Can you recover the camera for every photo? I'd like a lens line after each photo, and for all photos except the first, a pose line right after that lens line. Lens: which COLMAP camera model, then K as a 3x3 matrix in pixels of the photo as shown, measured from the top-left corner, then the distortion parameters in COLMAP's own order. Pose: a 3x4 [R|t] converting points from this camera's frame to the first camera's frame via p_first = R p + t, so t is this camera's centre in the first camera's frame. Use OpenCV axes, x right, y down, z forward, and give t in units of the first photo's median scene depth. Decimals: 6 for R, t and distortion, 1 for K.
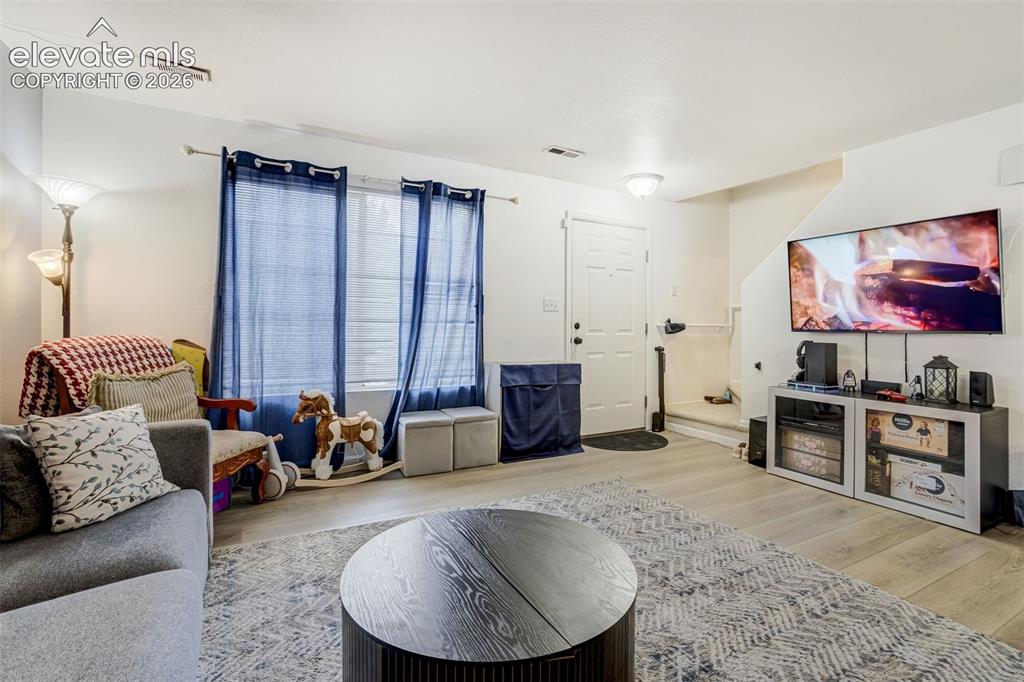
lens RADIAL K [[482.0, 0, 492.1], [0, 482.0, 323.3], [0, 0, 1]] dist [-0.033095, 0.013855]
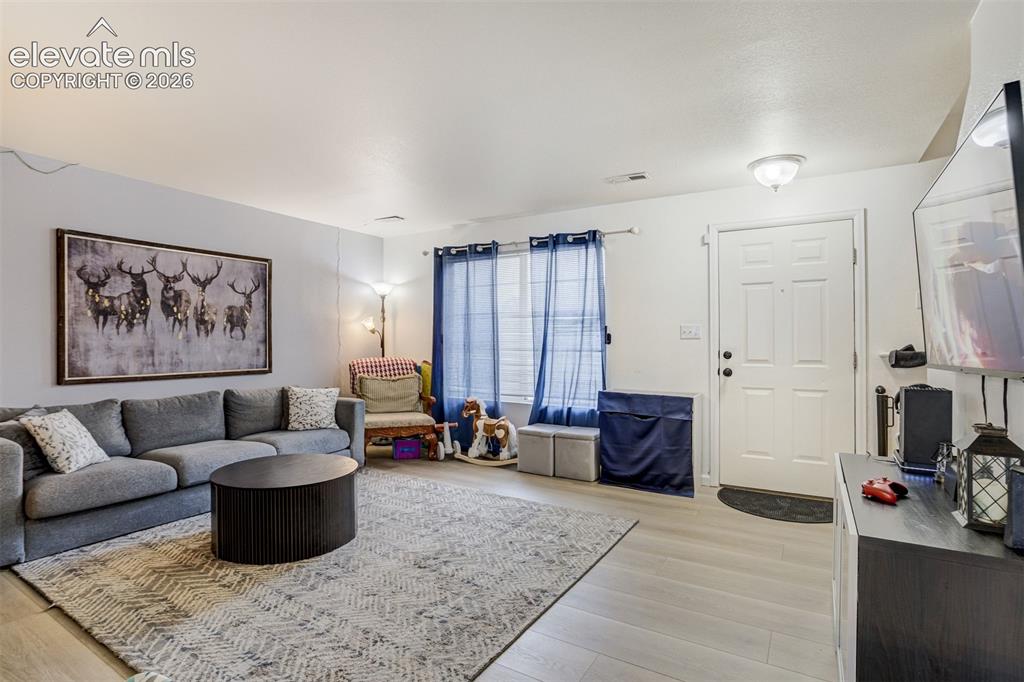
lens RADIAL K [[482.0, 0, 506.6], [0, 482.0, 336.1], [0, 0, 1]] dist [-0.033095, 0.013855]
pose [[0.521424, -0.023789, -0.852966, 0.891412], [-0.003271, 0.999548, -0.029877, -0.002056], [0.853292, 0.018369, 0.521110, 0.290025]]
